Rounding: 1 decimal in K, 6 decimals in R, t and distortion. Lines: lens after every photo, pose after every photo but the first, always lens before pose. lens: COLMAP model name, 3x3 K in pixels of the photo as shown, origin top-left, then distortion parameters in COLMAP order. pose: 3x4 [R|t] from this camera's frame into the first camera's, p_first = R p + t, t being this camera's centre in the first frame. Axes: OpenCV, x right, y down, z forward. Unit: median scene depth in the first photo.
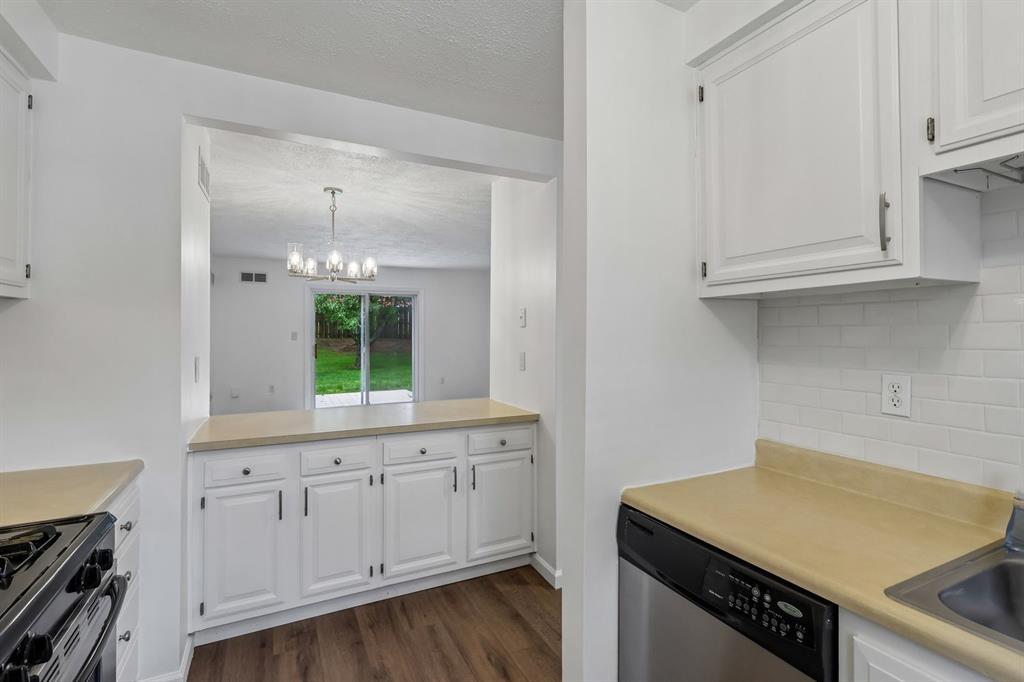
lens RADIAL K [[483.8, 0, 510.8], [0, 483.8, 331.4], [0, 0, 1]] dist [-0.000853, 0.000414]
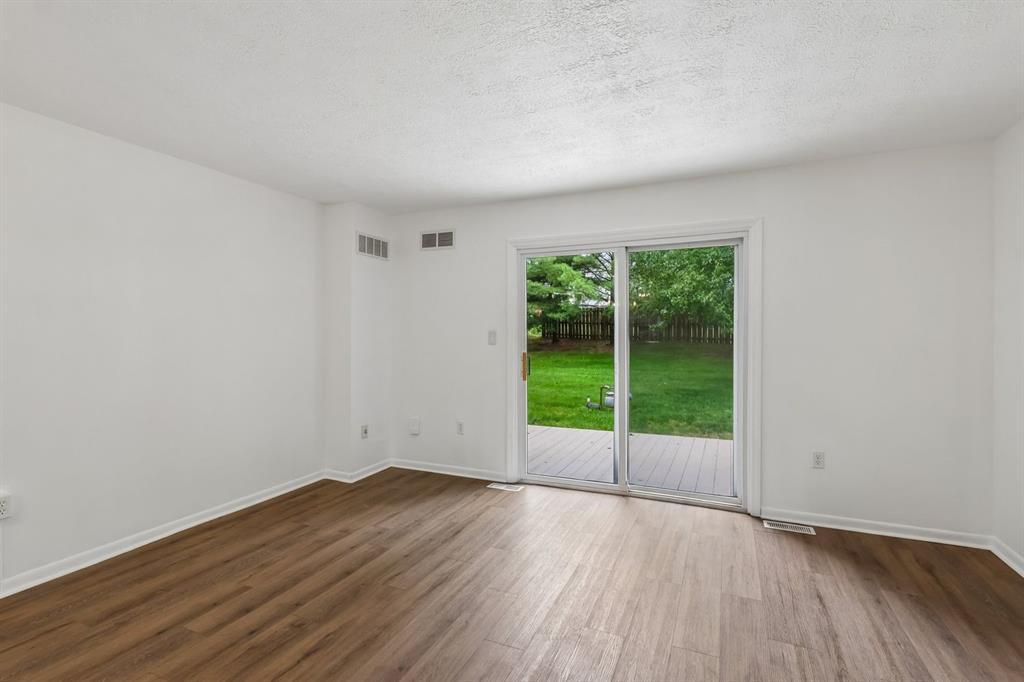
lens RADIAL K [[483.8, 0, 509.3], [0, 483.8, 345.5], [0, 0, 1]] dist [-0.000853, 0.000414]
pose [[0.634798, 0.018621, -0.772453, -0.005734], [-0.006674, 0.999804, 0.018617, 0.007821], [0.772649, -0.006662, 0.634798, 0.661150]]
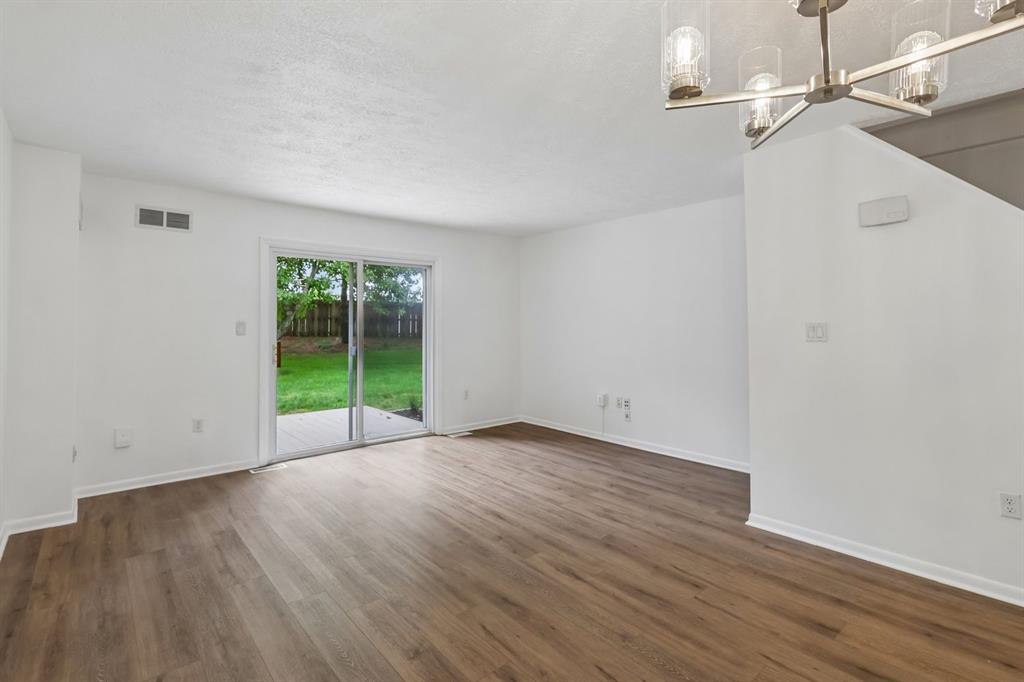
lens RADIAL K [[483.8, 0, 515.8], [0, 483.8, 316.5], [0, 0, 1]] dist [-0.000853, 0.000414]
pose [[0.968814, 0.003005, 0.247769, -0.276352], [0.003328, 0.999678, -0.025137, 0.010725], [-0.247765, 0.025178, 0.968493, 0.372912]]
